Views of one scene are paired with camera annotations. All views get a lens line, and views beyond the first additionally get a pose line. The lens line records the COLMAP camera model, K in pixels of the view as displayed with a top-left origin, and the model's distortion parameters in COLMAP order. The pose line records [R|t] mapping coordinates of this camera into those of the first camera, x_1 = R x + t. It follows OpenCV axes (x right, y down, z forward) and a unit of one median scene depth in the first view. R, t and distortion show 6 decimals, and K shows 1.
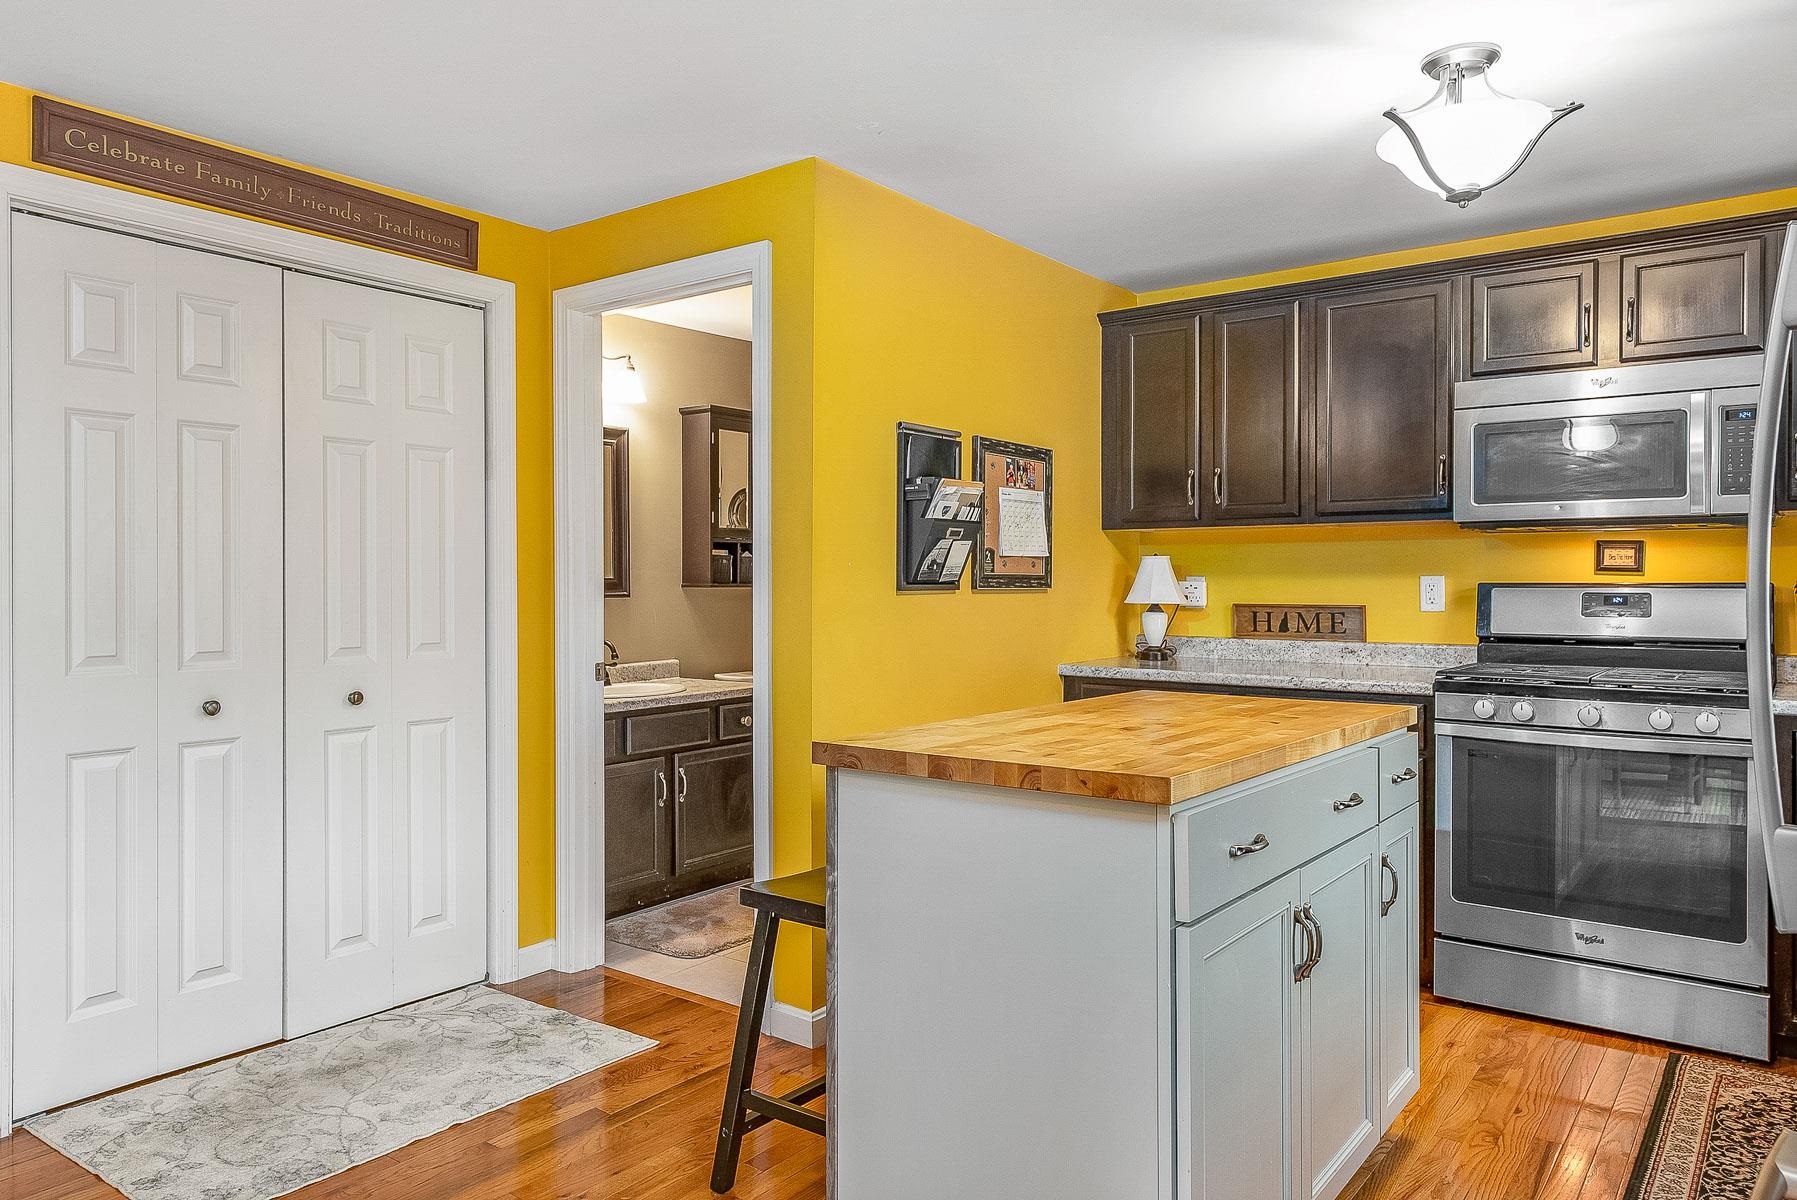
lens RADIAL K [[1213.2, 0, 868.1], [0, 1213.2, 577.6], [0, 0, 1]] dist [0.019976, -0.012771]
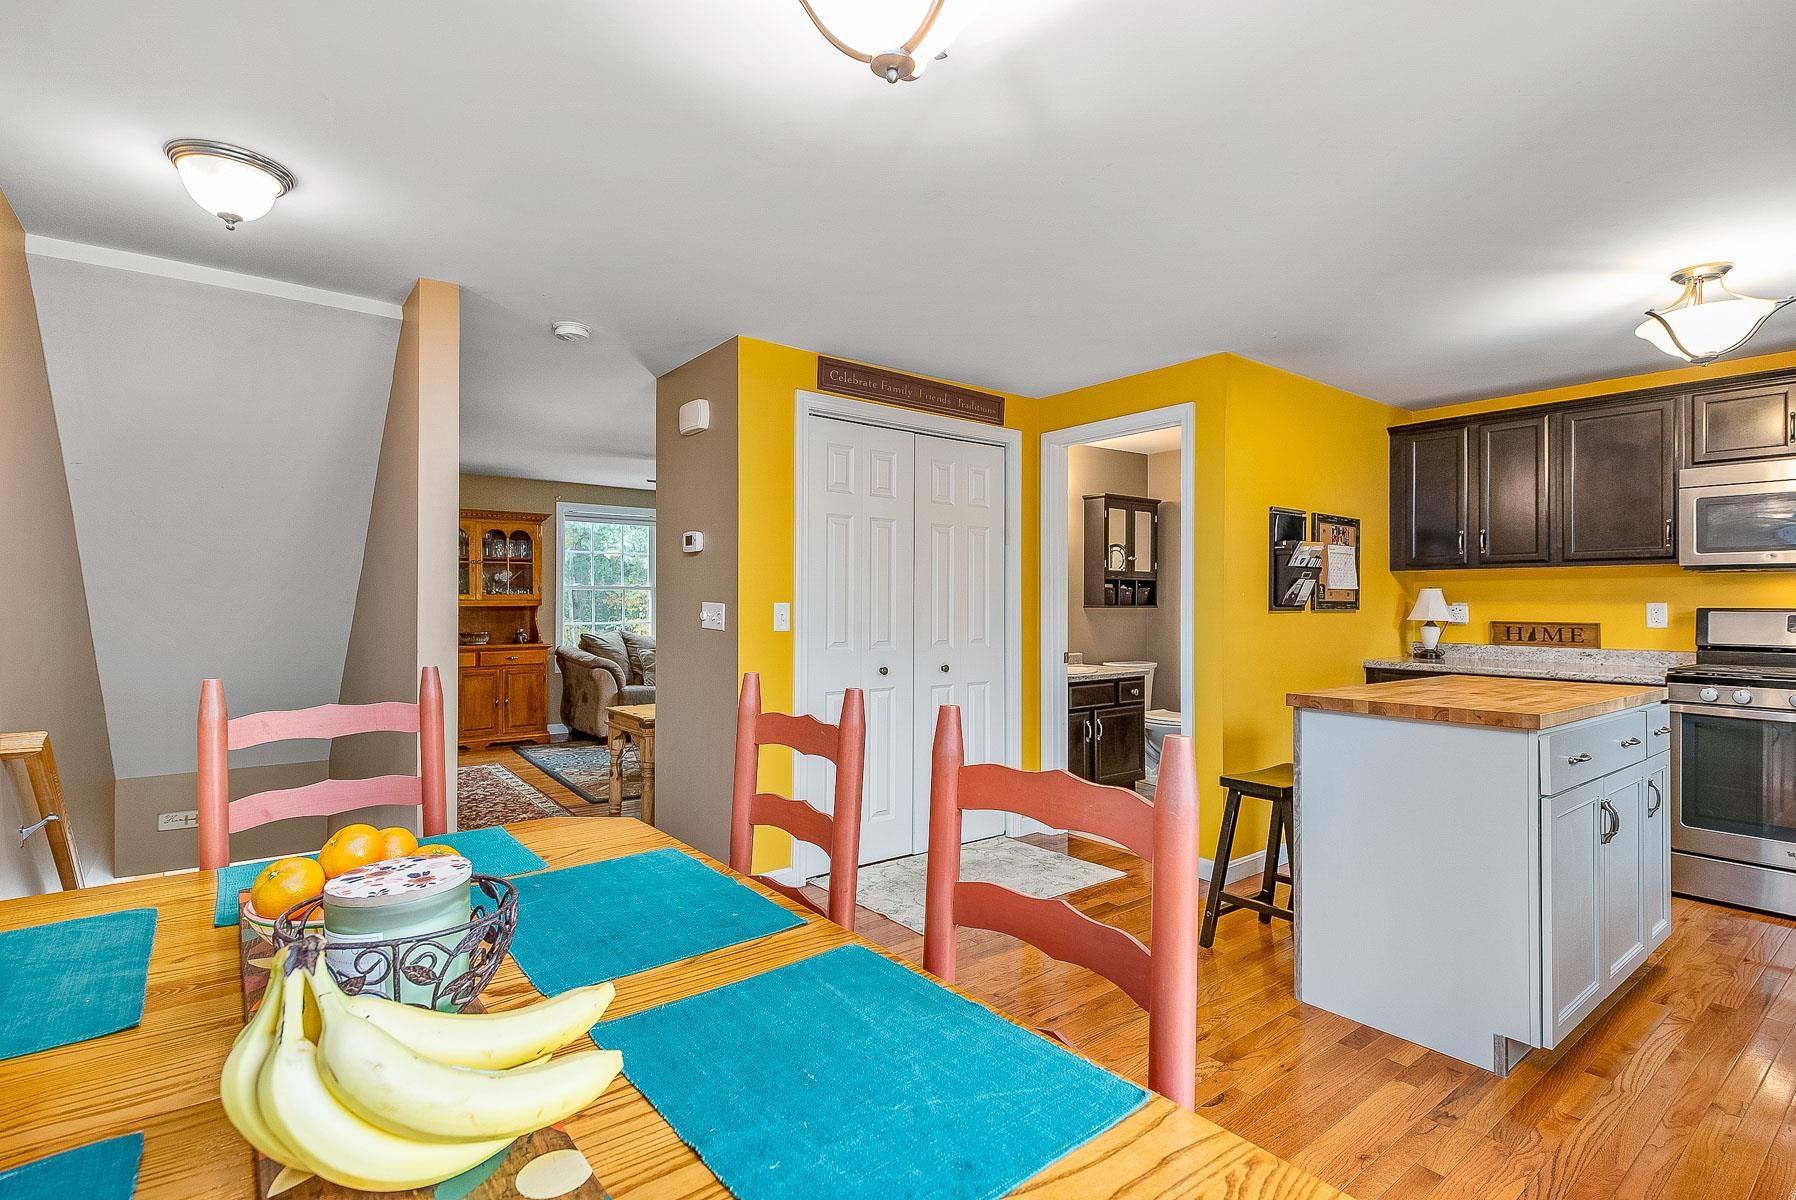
lens RADIAL K [[854.2, 0, 890.0], [0, 854.2, 591.9], [0, 0, 1]] dist [0.005582, -0.003443]
pose [[0.966563, 0.001345, -0.256427, -0.158803], [-0.003825, 0.999951, -0.009176, -0.001752], [0.256402, 0.009850, 0.966520, -0.214548]]
